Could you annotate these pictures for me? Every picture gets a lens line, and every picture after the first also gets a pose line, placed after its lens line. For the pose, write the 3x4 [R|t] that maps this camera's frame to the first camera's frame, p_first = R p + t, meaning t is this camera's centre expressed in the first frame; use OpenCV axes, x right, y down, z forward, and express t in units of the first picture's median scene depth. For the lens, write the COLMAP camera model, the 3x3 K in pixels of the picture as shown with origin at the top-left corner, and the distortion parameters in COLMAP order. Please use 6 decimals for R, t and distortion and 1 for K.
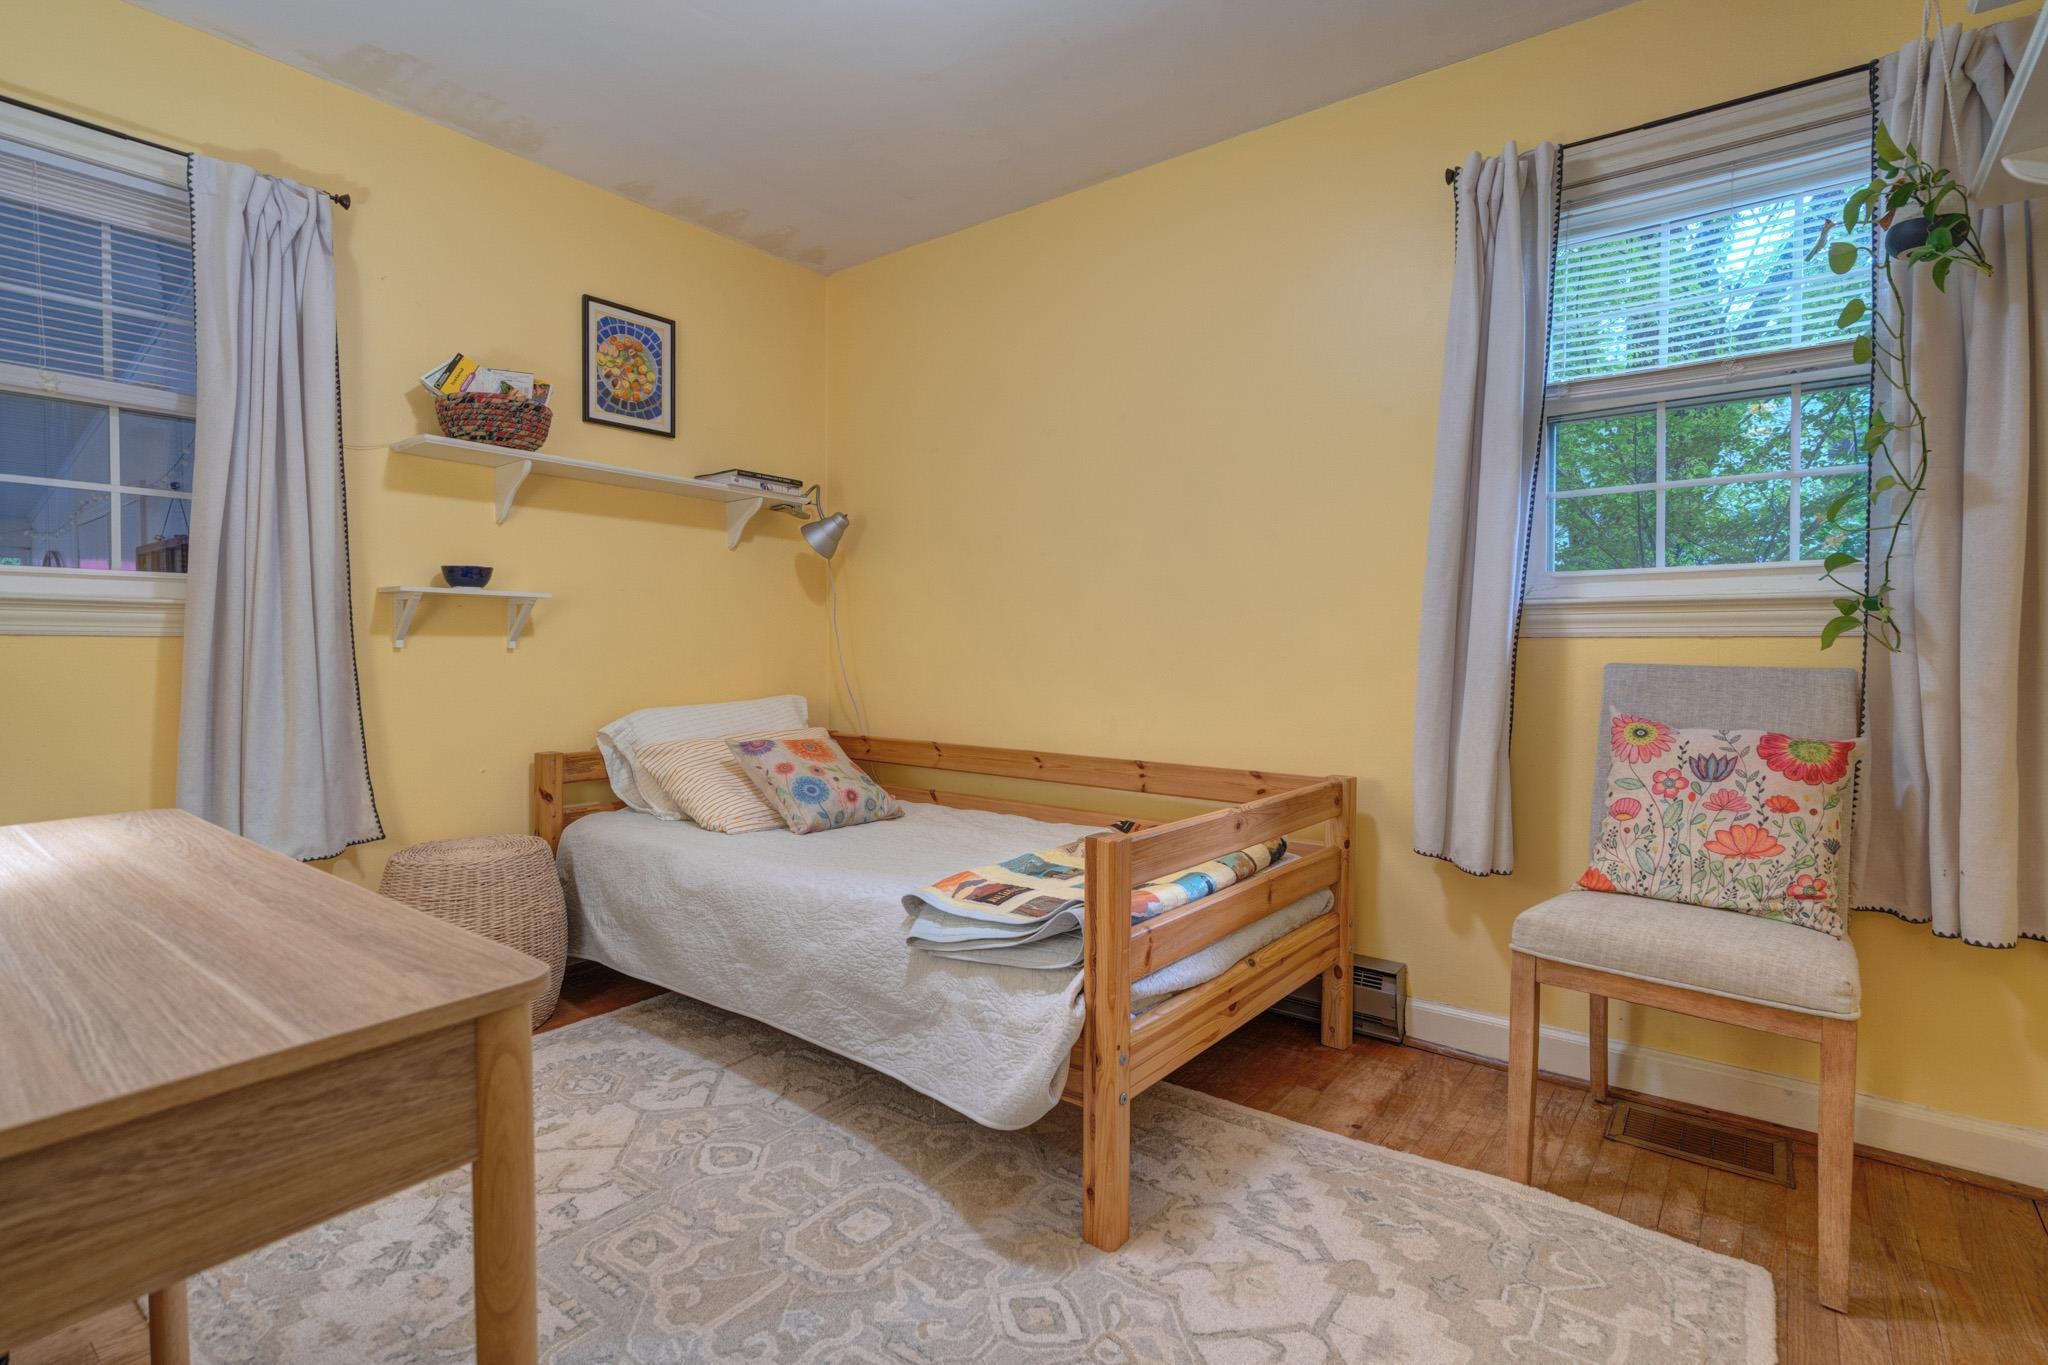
lens RADIAL K [[987.4, 0, 1021.5], [0, 987.4, 669.7], [0, 0, 1]] dist [0.000596, 0.000170]
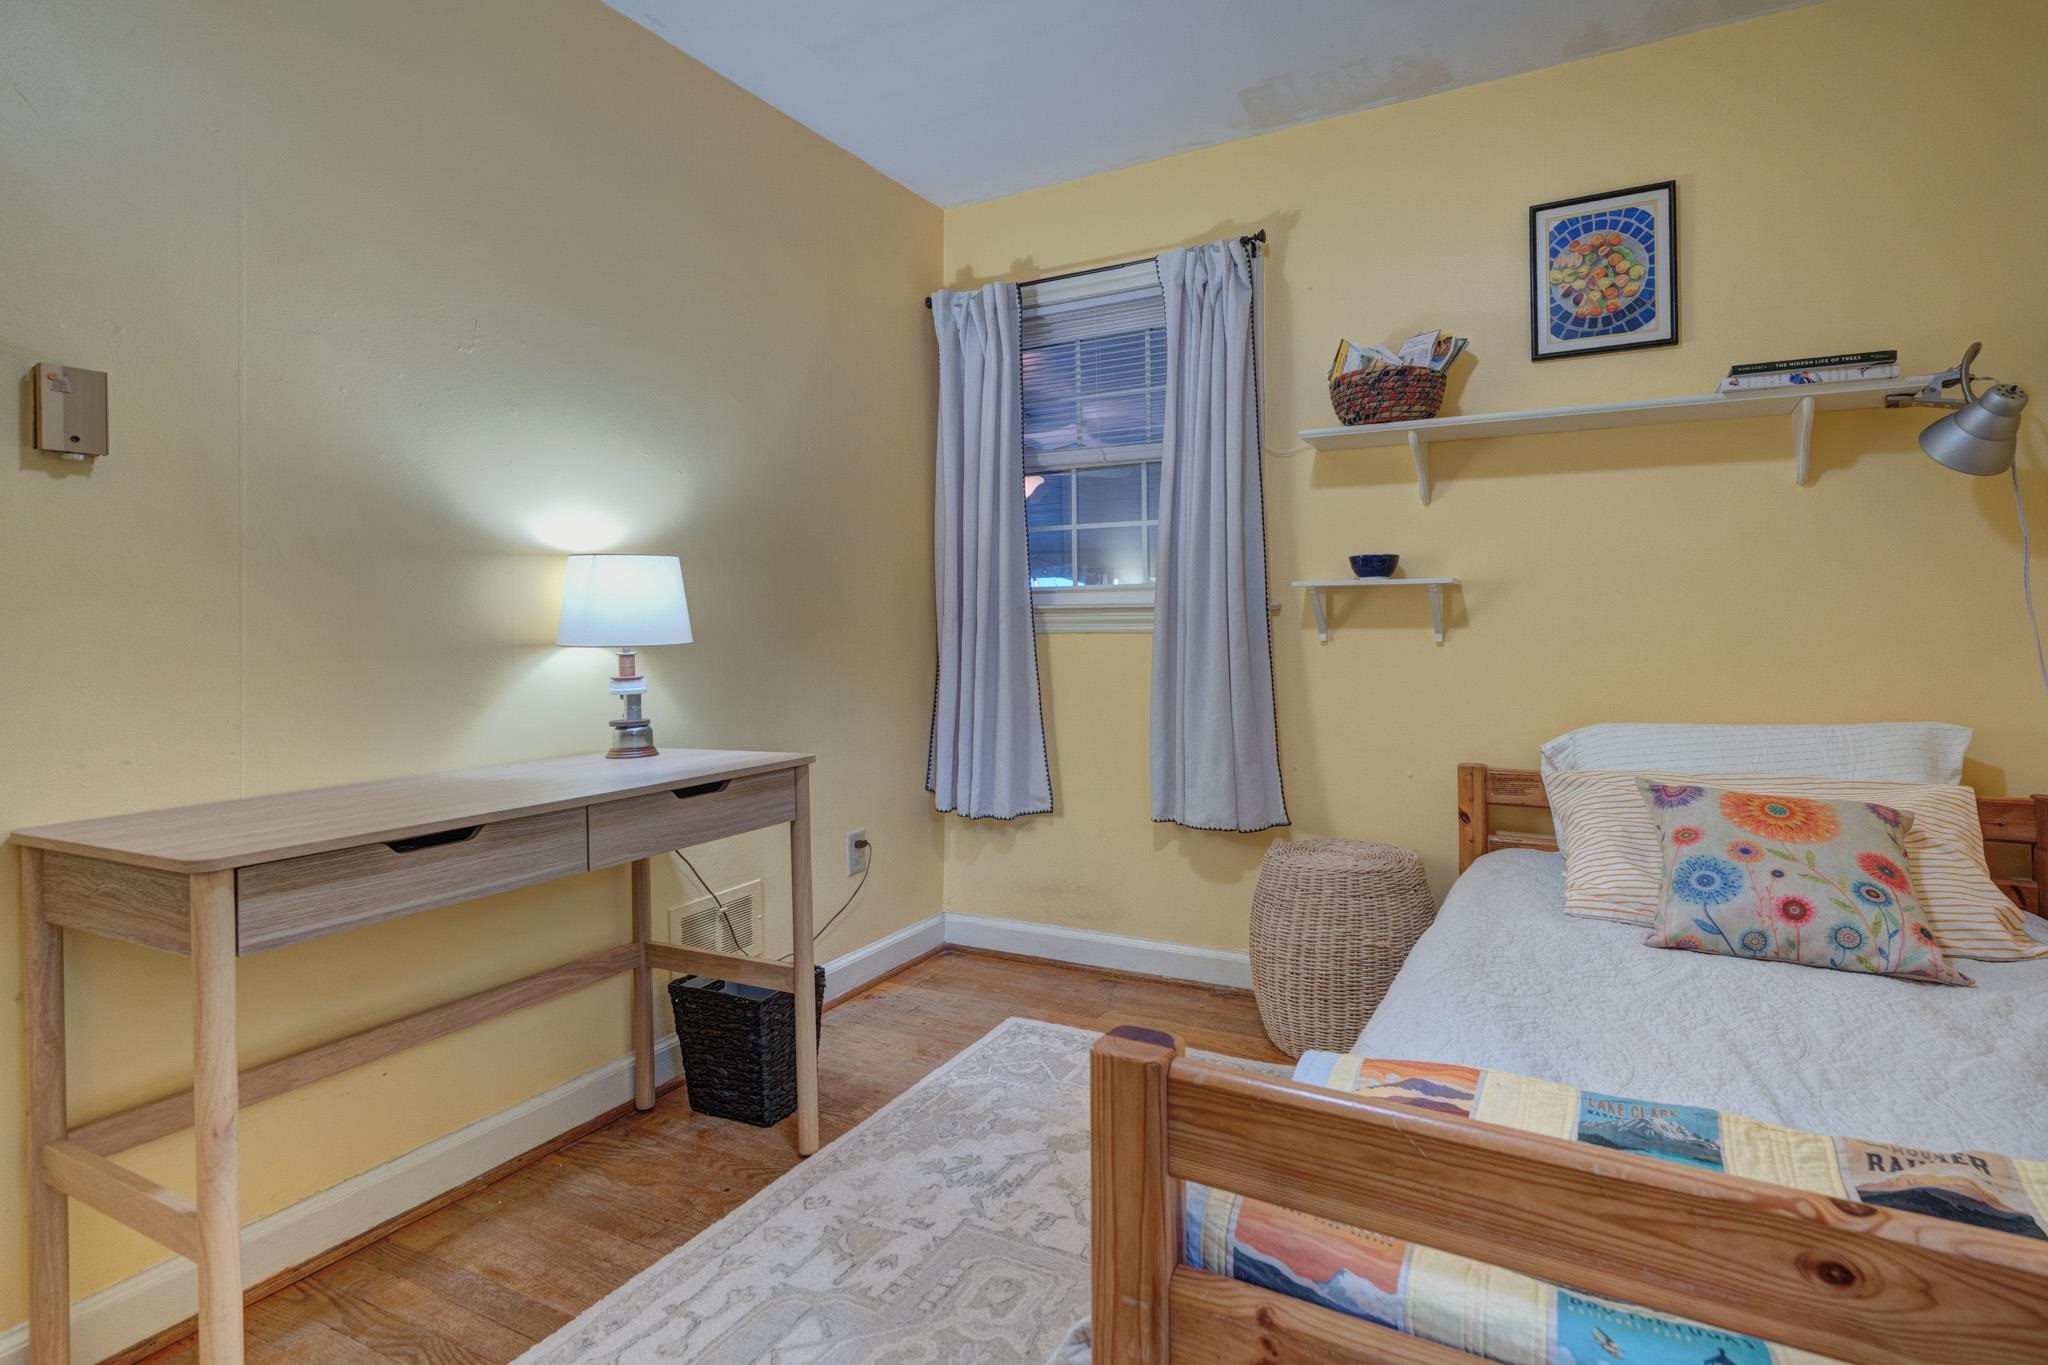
lens RADIAL K [[1016.9, 0, 1026.2], [0, 1016.9, 617.8], [0, 0, 1]] dist [0.000435, 0.000107]
pose [[0.166574, -0.020057, -0.985825, 0.307154], [-0.016299, 0.999600, -0.023091, -0.015075], [0.985894, 0.019914, 0.166181, 0.455708]]
